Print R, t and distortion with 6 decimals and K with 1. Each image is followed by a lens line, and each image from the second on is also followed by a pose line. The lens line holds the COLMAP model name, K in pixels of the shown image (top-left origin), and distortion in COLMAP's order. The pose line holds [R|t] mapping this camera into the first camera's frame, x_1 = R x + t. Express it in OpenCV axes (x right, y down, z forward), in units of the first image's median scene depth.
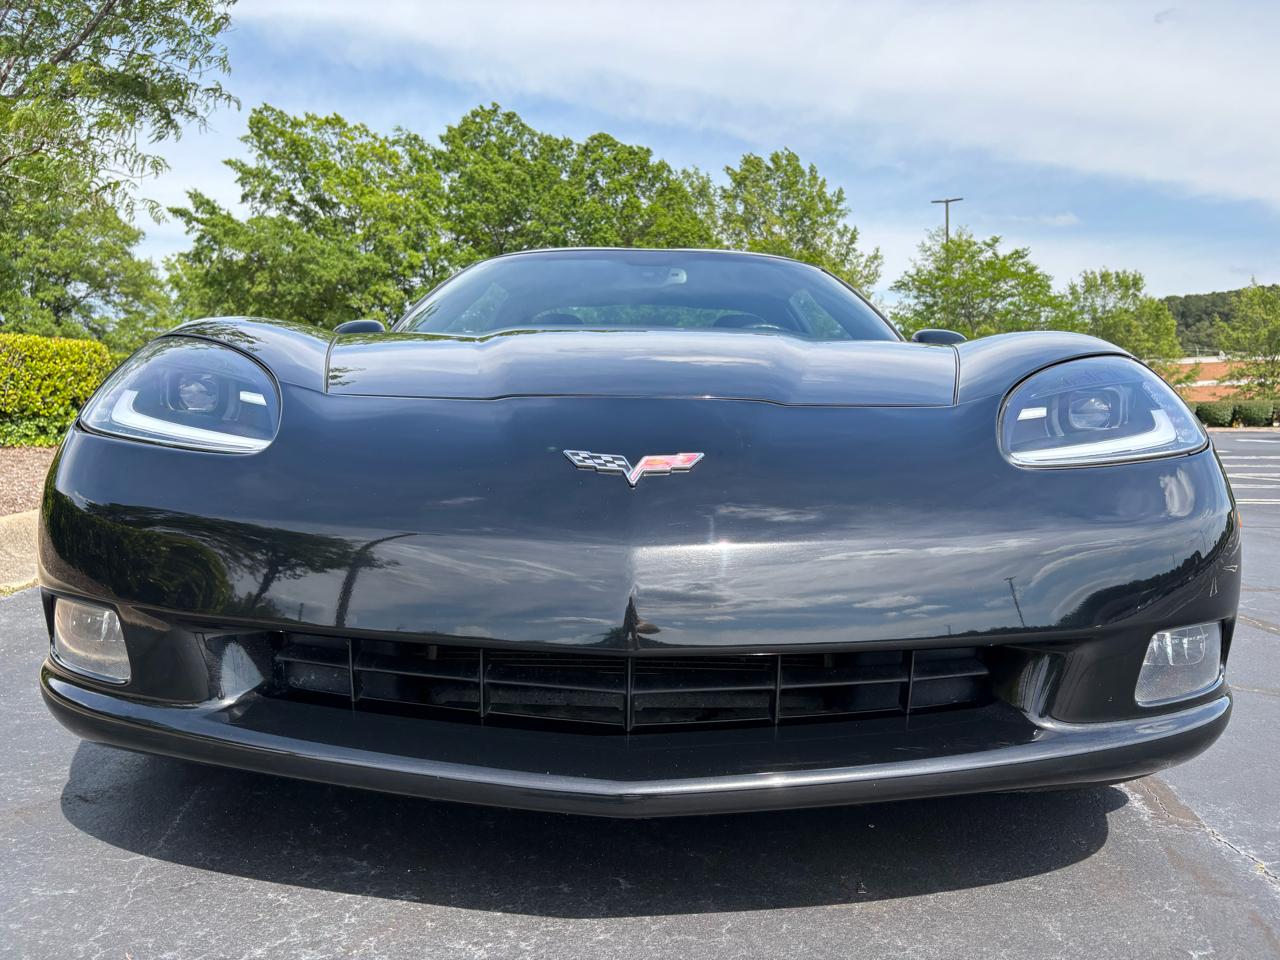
lens RADIAL K [[963.9, 0, 639.9], [0, 963.9, 489.0], [0, 0, 1]] dist [0.046022, -0.047444]
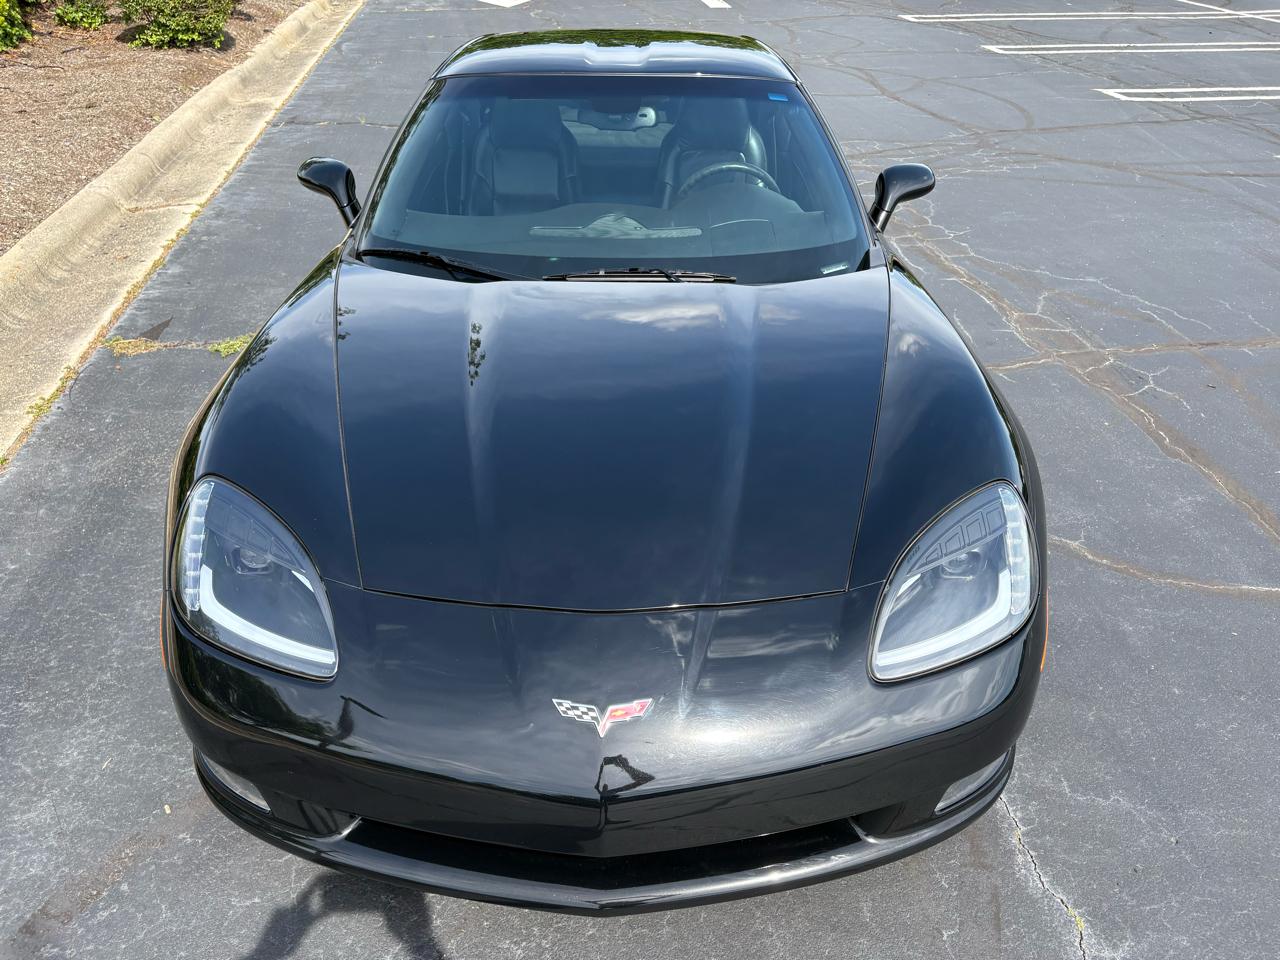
lens RADIAL K [[963.9, 0, 647.6], [0, 963.9, 485.3], [0, 0, 1]] dist [0.046022, -0.047444]
pose [[0.999671, -0.018337, 0.017928, 0.041243], [0.007512, 0.877798, 0.478972, -0.999382], [-0.024520, -0.478680, 0.877647, -0.091751]]
